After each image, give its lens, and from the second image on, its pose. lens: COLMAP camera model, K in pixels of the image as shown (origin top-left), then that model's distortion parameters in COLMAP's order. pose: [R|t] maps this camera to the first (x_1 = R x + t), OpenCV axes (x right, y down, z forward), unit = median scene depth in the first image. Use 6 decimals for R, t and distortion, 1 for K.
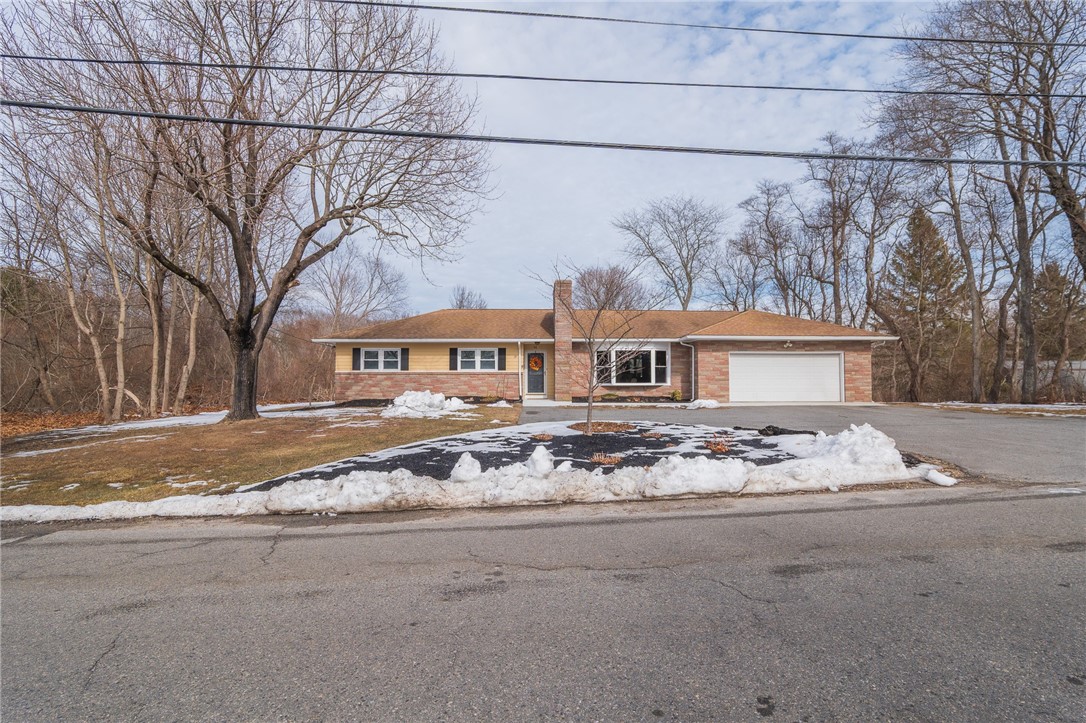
lens RADIAL K [[504.0, 0, 543.3], [0, 504.0, 361.4], [0, 0, 1]] dist [-0.022021, 0.004672]
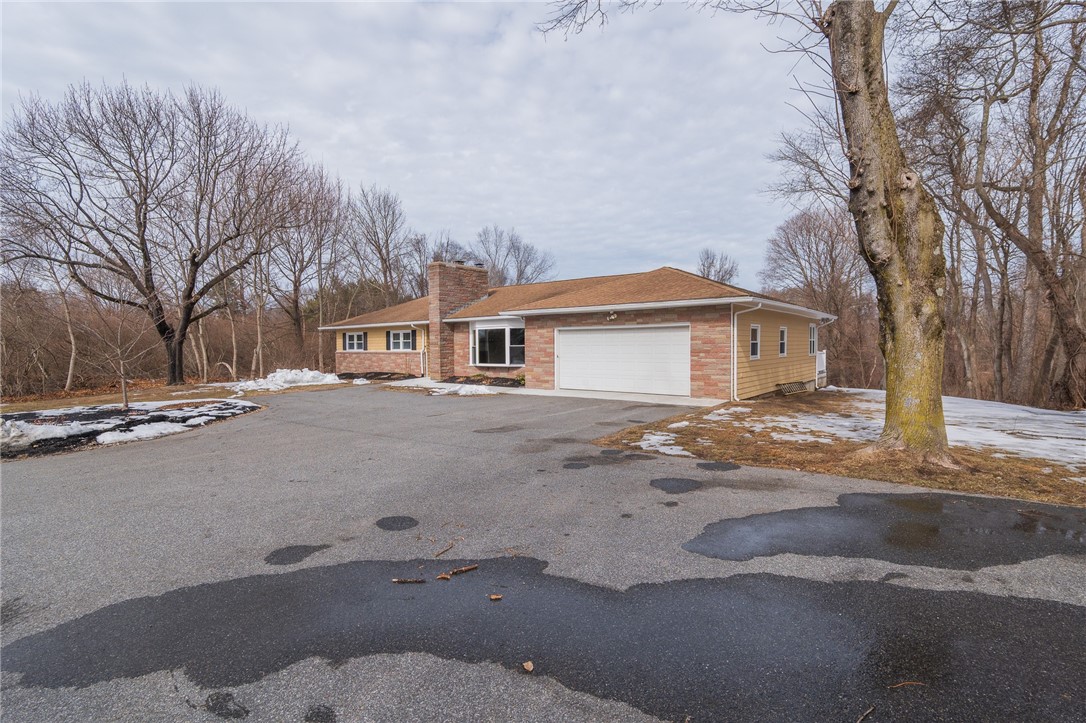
lens RADIAL K [[504.0, 0, 543.0], [0, 504.0, 359.6], [0, 0, 1]] dist [-0.022021, 0.004672]
pose [[0.772505, 0.011150, -0.634911, 0.840118], [0.023252, 0.998679, 0.045830, -0.005542], [0.634583, -0.050167, 0.771225, 0.332190]]
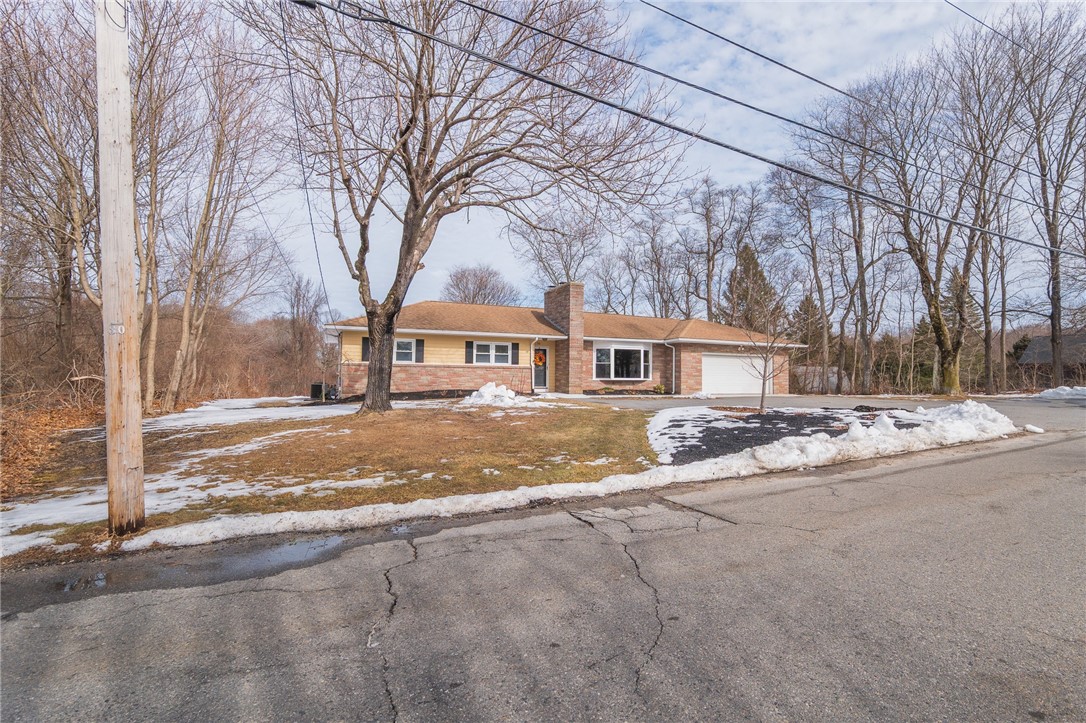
lens RADIAL K [[504.0, 0, 538.8], [0, 504.0, 362.2], [0, 0, 1]] dist [-0.022021, 0.004672]
pose [[0.925475, 0.021764, 0.378182, -0.430507], [-0.021958, 0.999752, -0.003801, 0.015853], [-0.378171, -0.004786, 0.925724, 0.026272]]
